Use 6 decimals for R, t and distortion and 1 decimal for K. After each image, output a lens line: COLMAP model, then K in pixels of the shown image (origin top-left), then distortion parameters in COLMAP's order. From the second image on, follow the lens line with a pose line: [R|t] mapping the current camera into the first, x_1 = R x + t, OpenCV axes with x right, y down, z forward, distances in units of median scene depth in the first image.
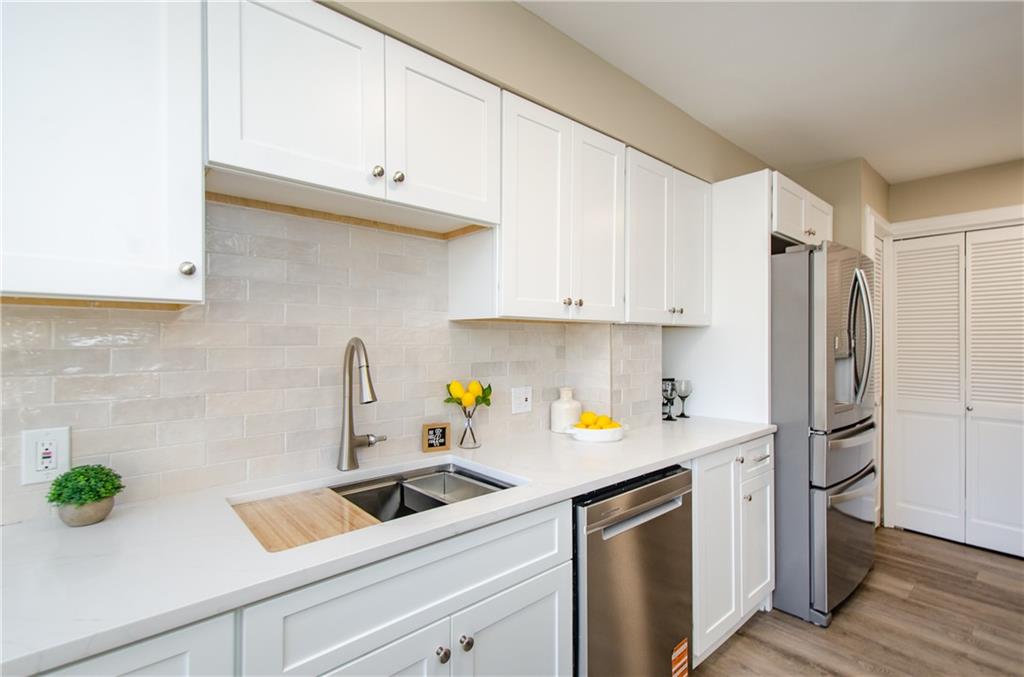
lens RADIAL K [[459.3, 0, 511.3], [0, 459.3, 343.1], [0, 0, 1]] dist [0.003326, -0.001319]
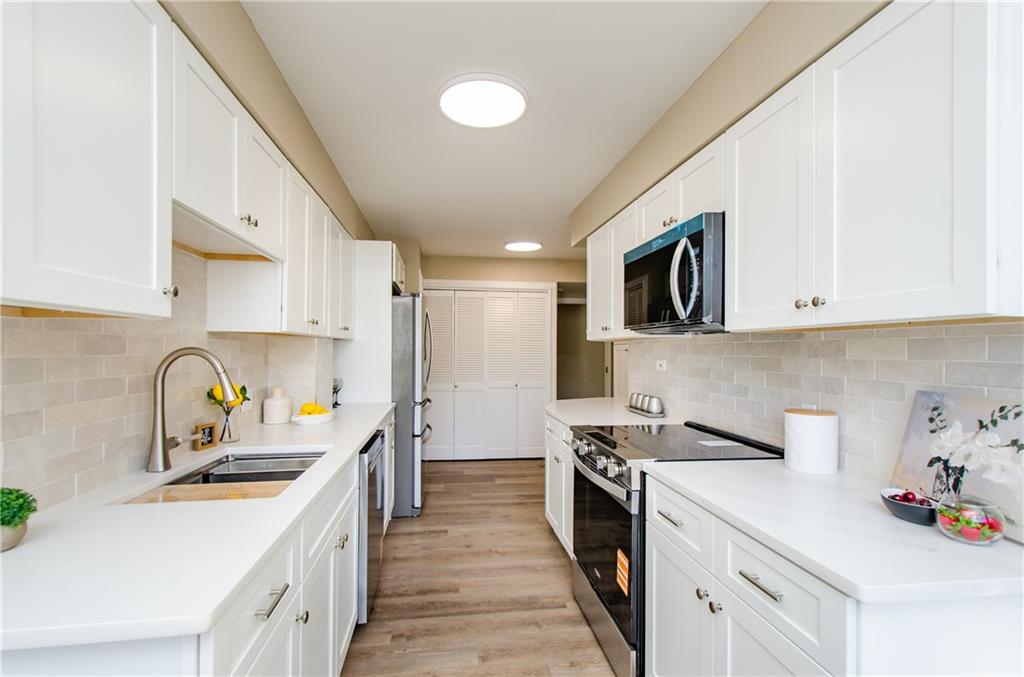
lens RADIAL K [[459.3, 0, 508.8], [0, 459.3, 345.8], [0, 0, 1]] dist [0.003326, -0.001319]
pose [[0.514898, 0.011092, 0.857180, -0.665906], [-0.006255, 0.999938, -0.009182, -0.007628], [-0.857229, -0.000634, 0.514935, -0.184995]]
